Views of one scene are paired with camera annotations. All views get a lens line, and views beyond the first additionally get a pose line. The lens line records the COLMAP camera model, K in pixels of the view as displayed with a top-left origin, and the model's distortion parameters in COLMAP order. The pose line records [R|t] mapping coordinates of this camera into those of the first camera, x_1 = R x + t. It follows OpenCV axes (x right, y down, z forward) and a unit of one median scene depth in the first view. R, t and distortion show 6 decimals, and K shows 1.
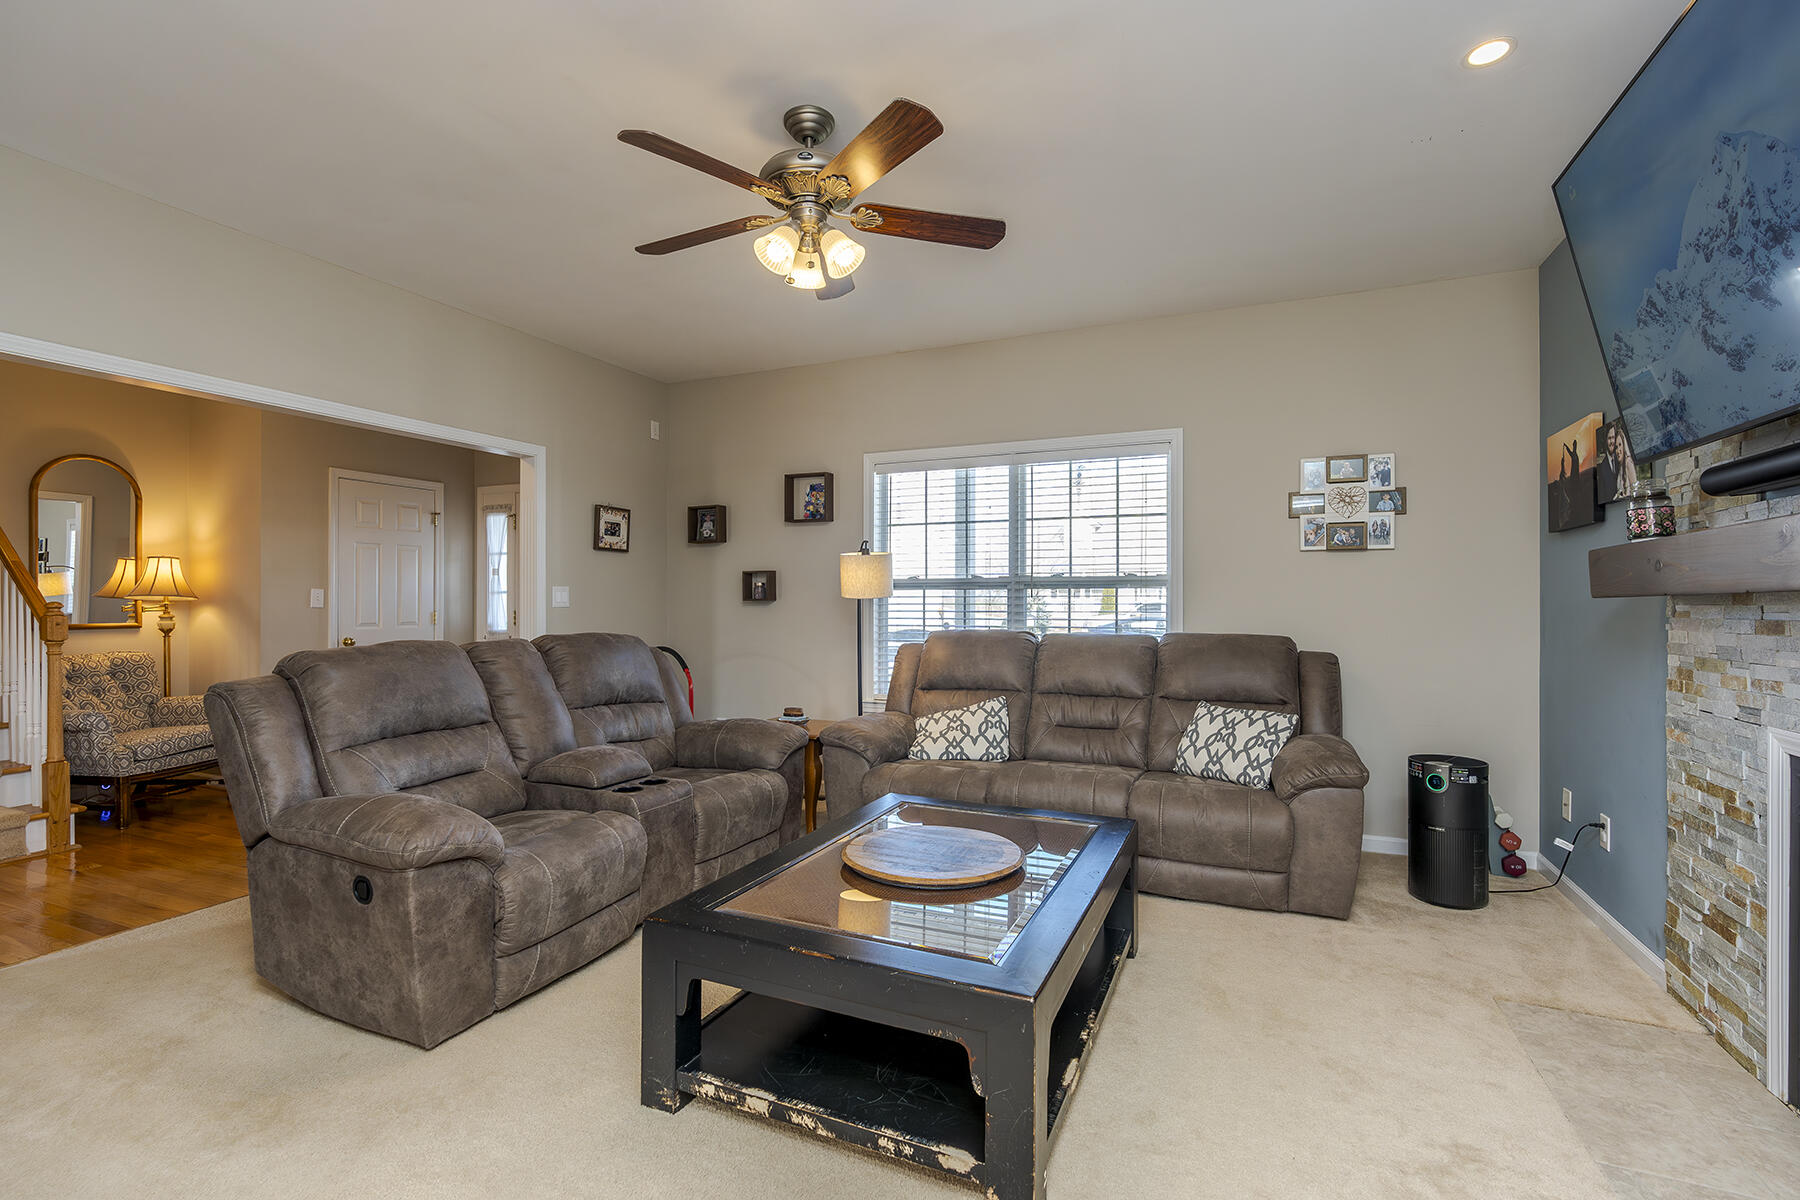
lens RADIAL K [[824.1, 0, 900.0], [0, 824.1, 600.0], [0, 0, 1]] dist [-0.002911, -0.000319]
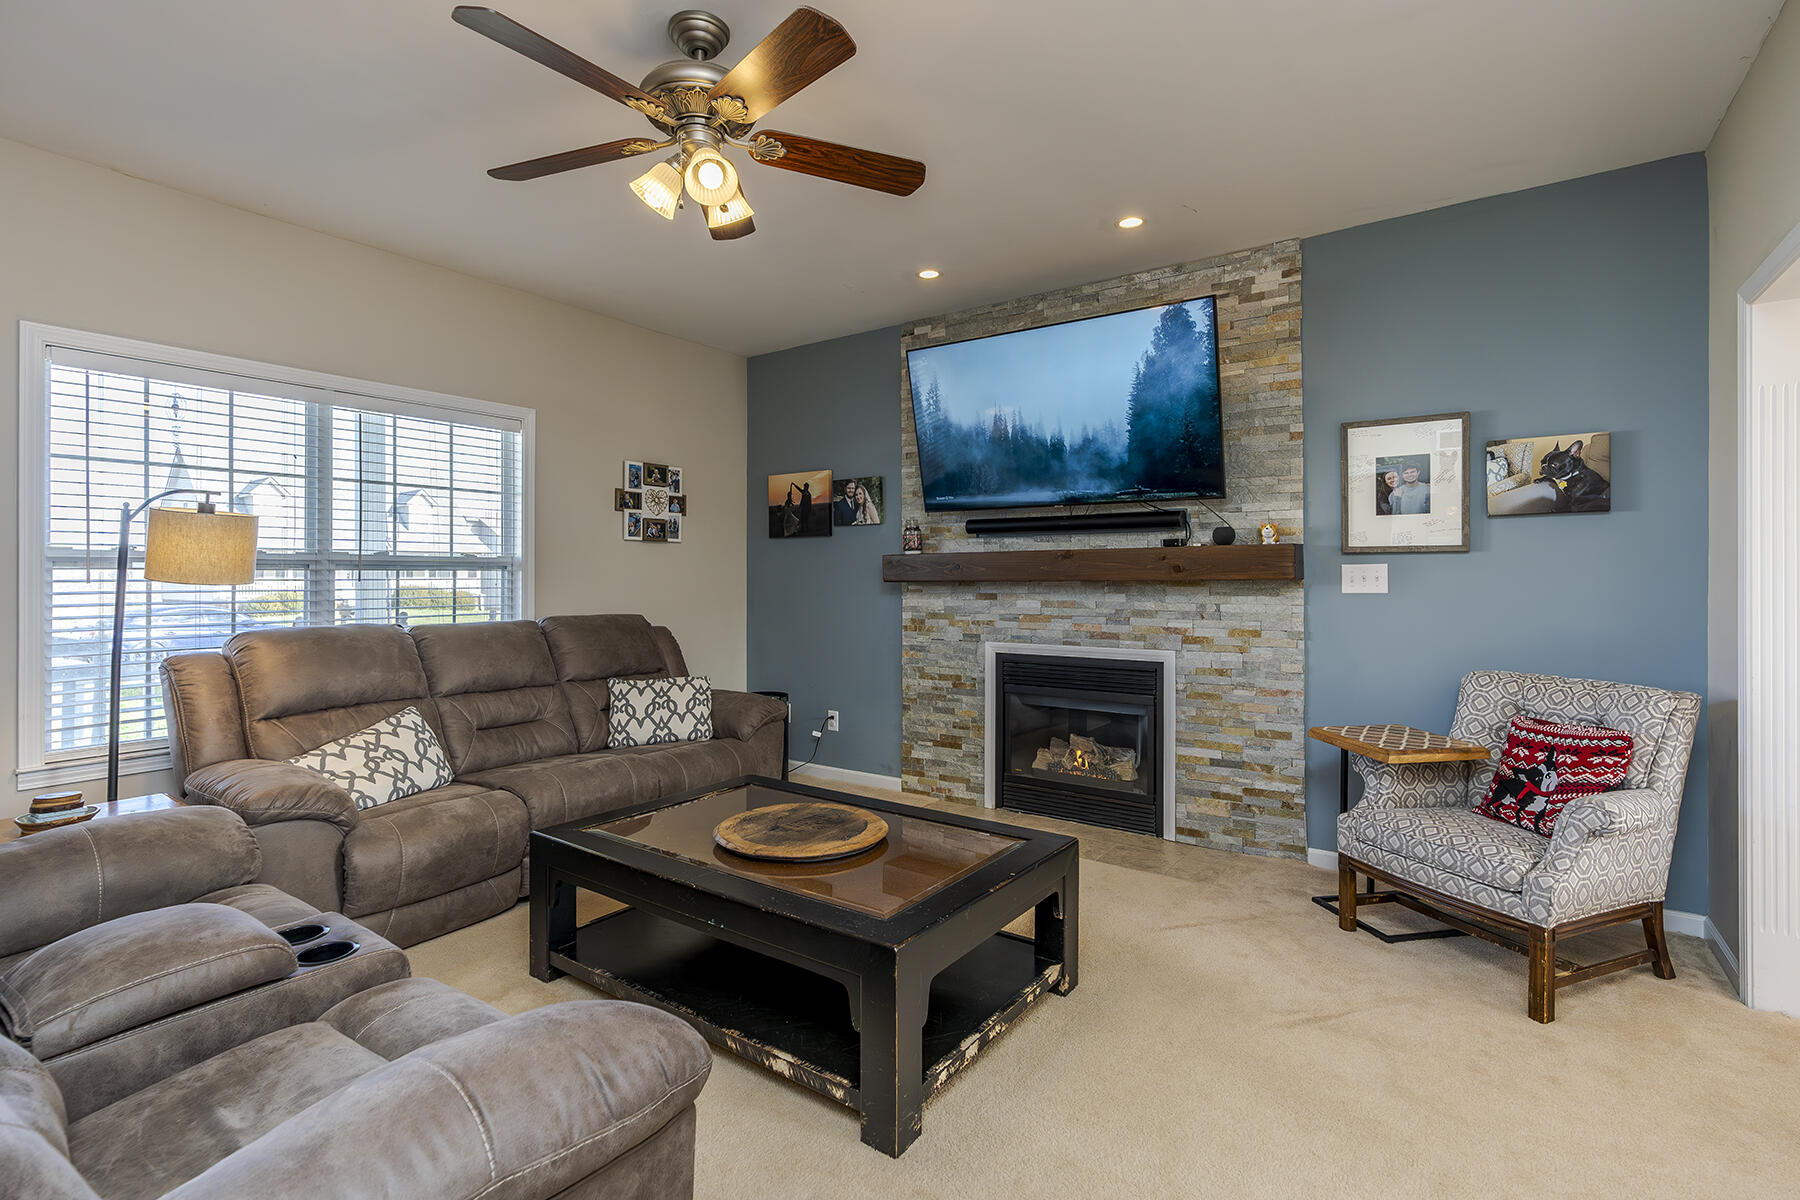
lens RADIAL K [[827.3, 0, 899.9], [0, 827.3, 578.9], [0, 0, 1]] dist [-0.002141, -0.000100]
pose [[0.200848, -0.001867, 0.979621, -0.634010], [-0.001317, 0.999997, 0.002176, -0.009581], [-0.979622, -0.001728, 0.200845, 0.434536]]
